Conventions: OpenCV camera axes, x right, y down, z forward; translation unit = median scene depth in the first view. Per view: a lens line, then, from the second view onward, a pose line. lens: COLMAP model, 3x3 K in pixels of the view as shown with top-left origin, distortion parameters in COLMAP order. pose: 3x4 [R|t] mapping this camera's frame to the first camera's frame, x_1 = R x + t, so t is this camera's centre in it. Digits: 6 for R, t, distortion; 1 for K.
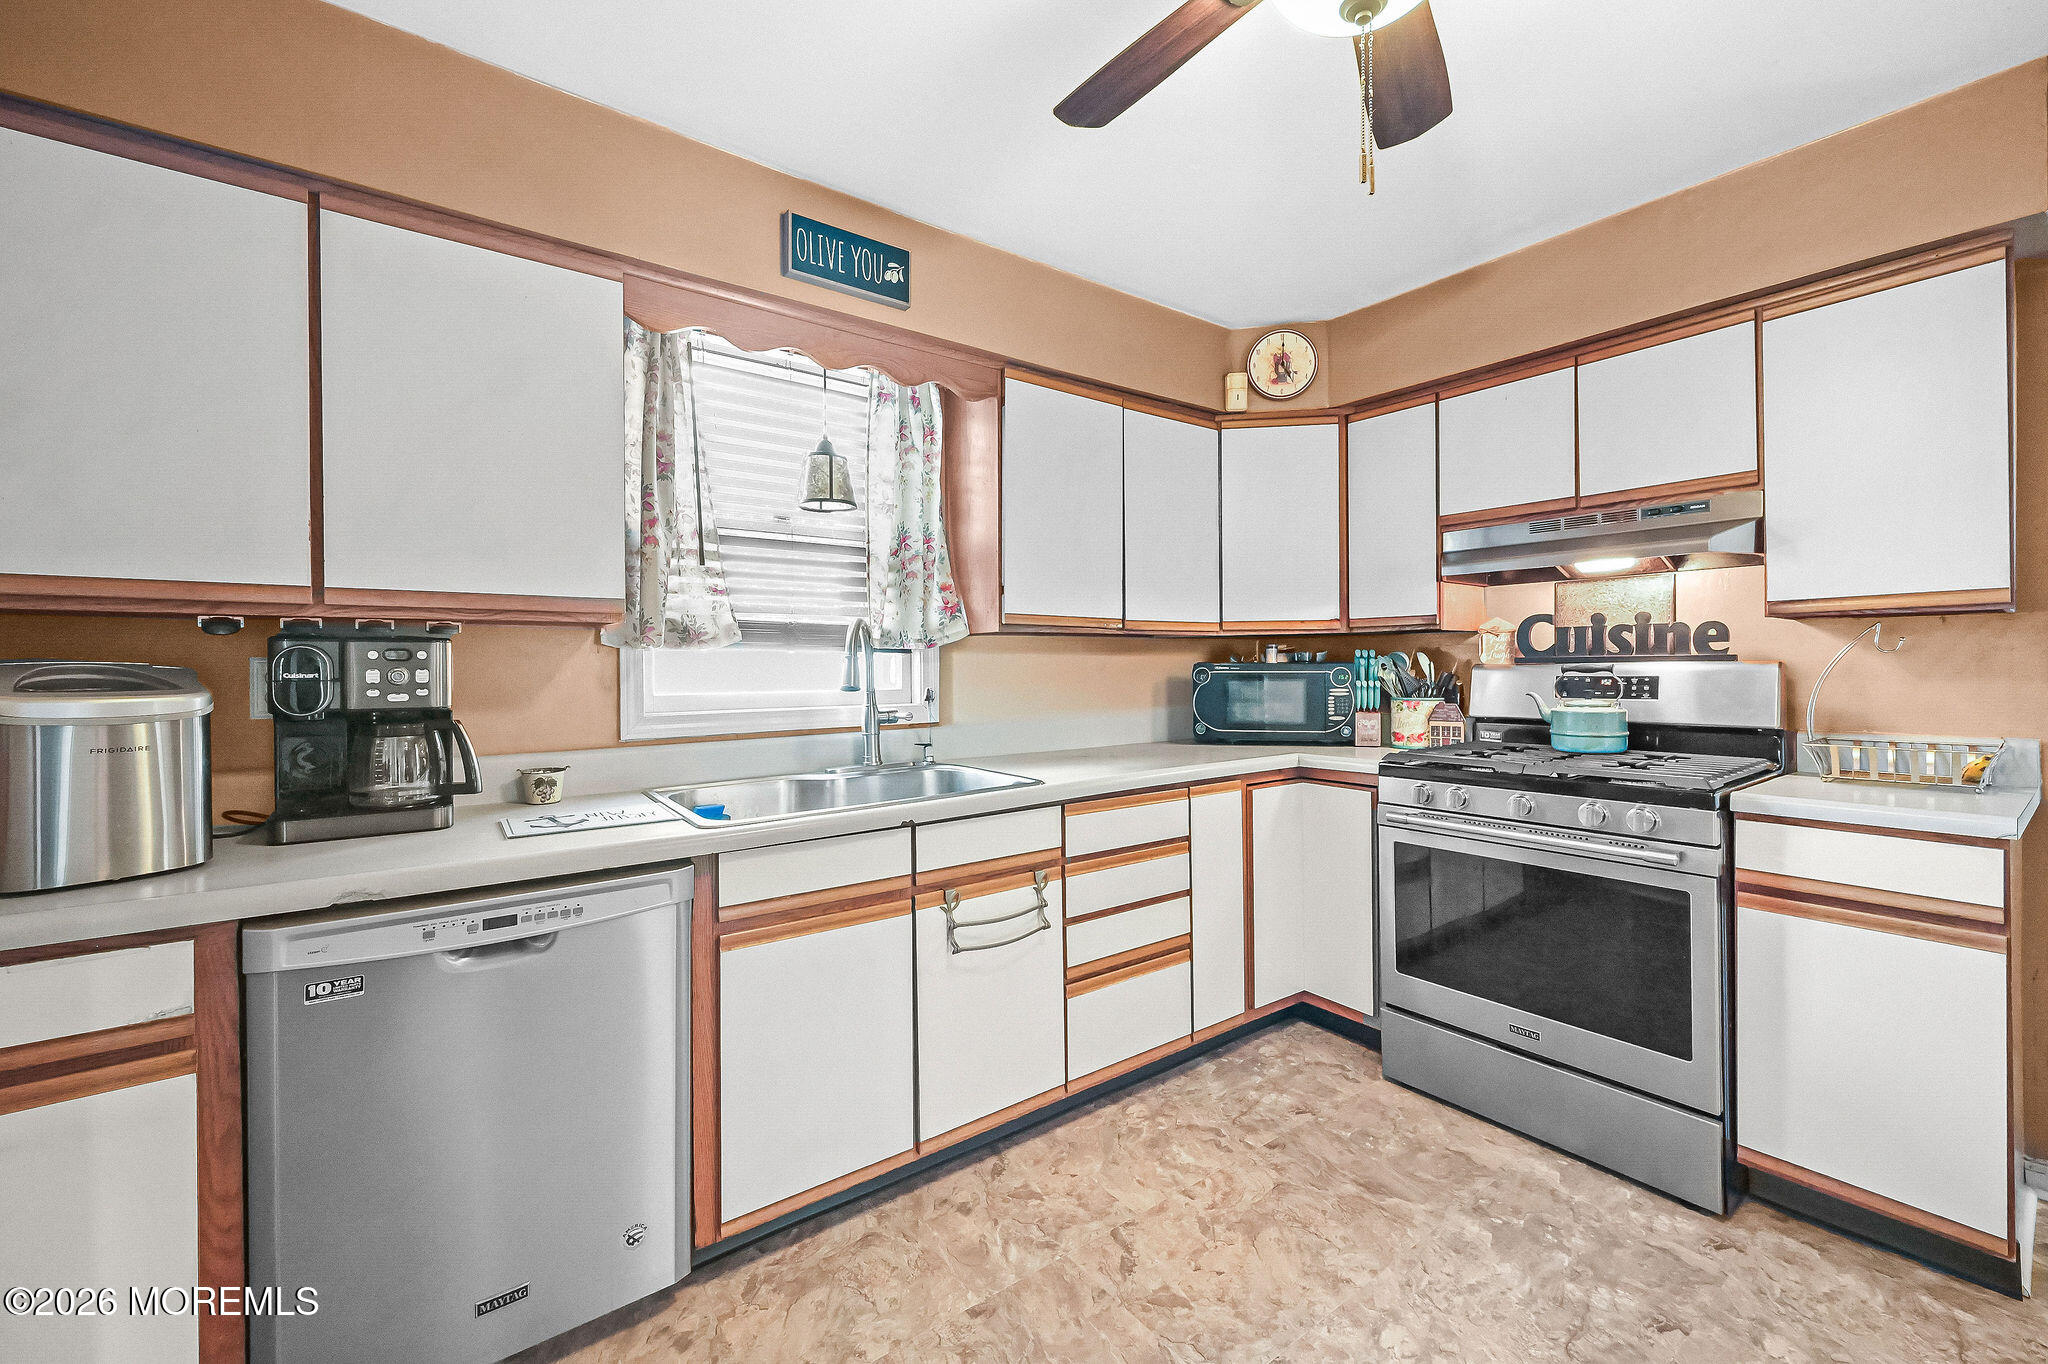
lens RADIAL K [[820.6, 0, 1036.6], [0, 820.6, 663.1], [0, 0, 1]] dist [-0.002960, 0.001012]
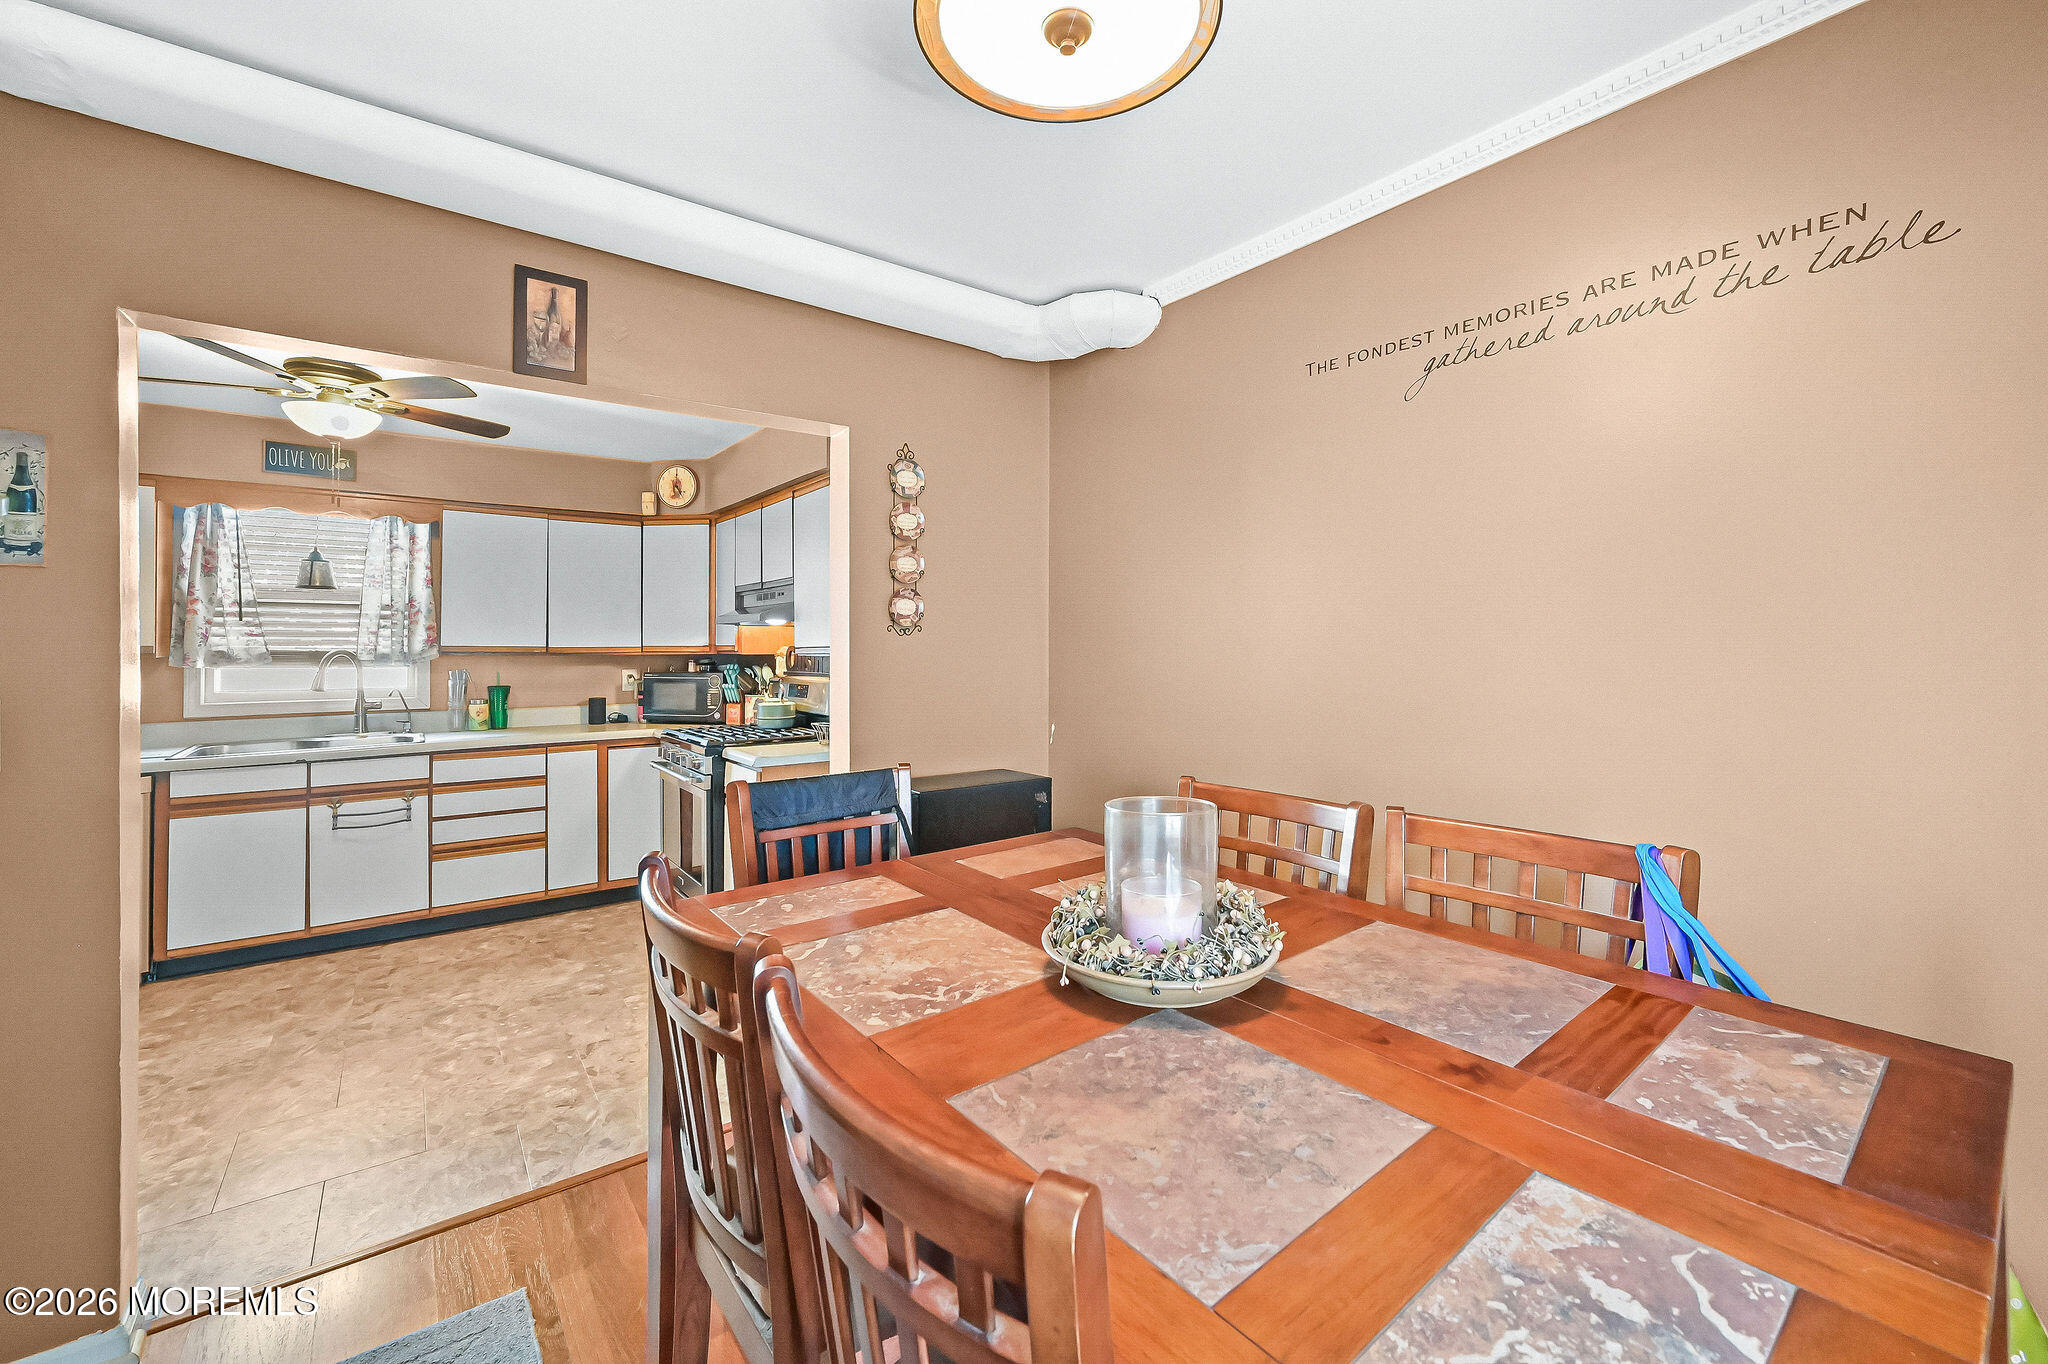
lens RADIAL K [[820.6, 0, 1028.1], [0, 820.6, 635.2], [0, 0, 1]] dist [-0.002960, 0.001012]
pose [[0.999880, 0.008933, 0.012652, 1.355741], [-0.008797, 0.999903, -0.010783, -0.086688], [-0.012747, 0.010670, 0.999862, -0.856674]]
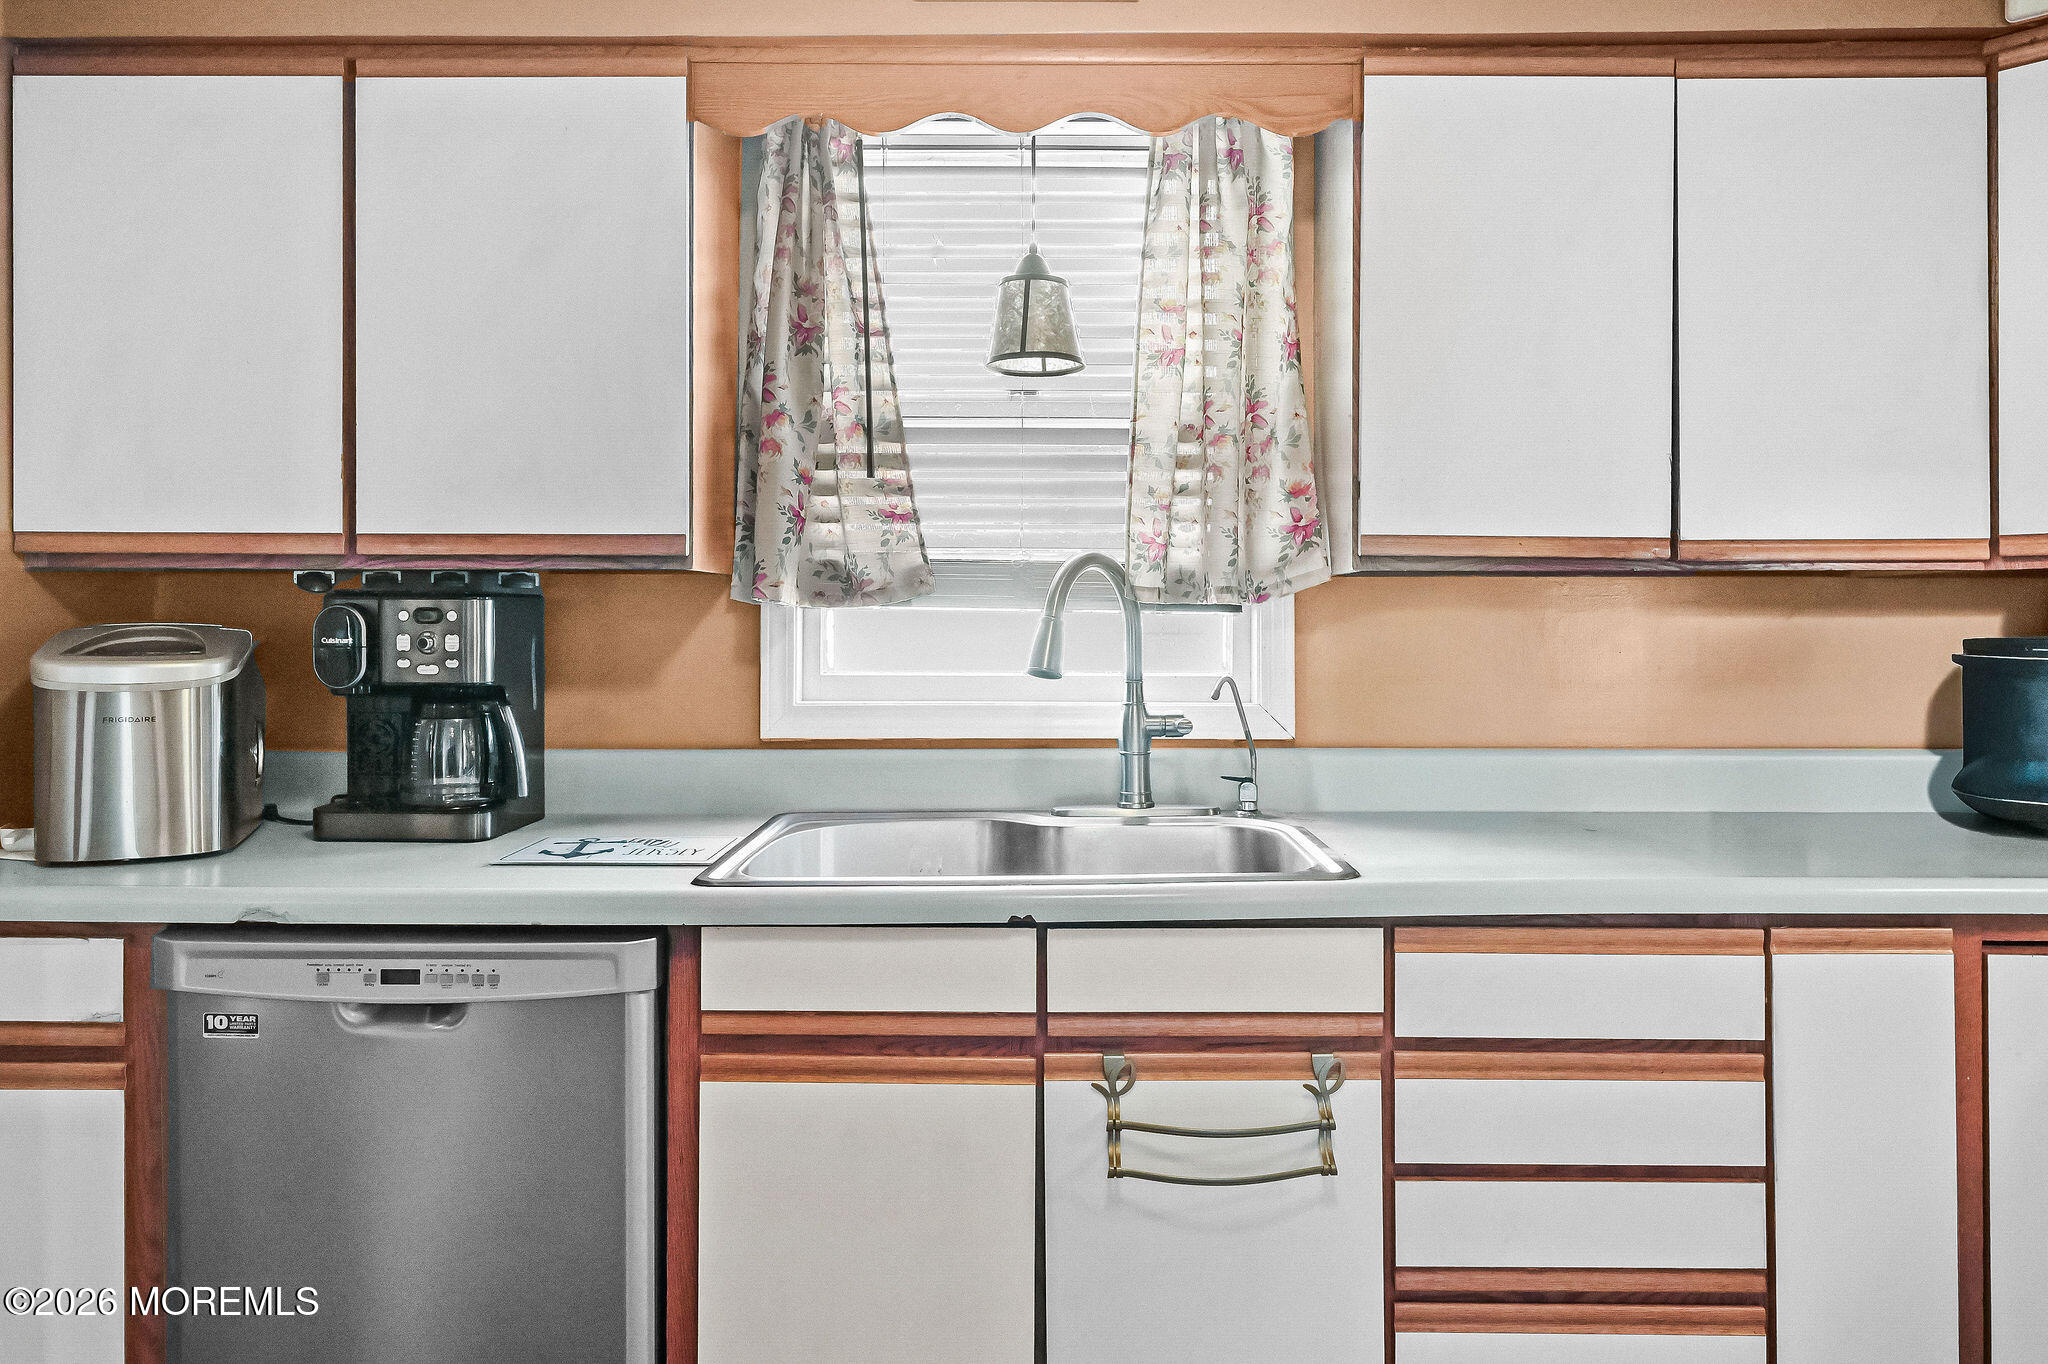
lens RADIAL K [[1313.8, 0, 1023.2], [0, 1313.8, 612.1], [0, 0, 1]] dist [-0.005192, 0.000349]
pose [[0.796221, 0.002245, -0.605002, 0.333791], [-0.006734, 0.999964, -0.005152, -0.007962], [0.604968, 0.008176, 0.796207, 0.254169]]
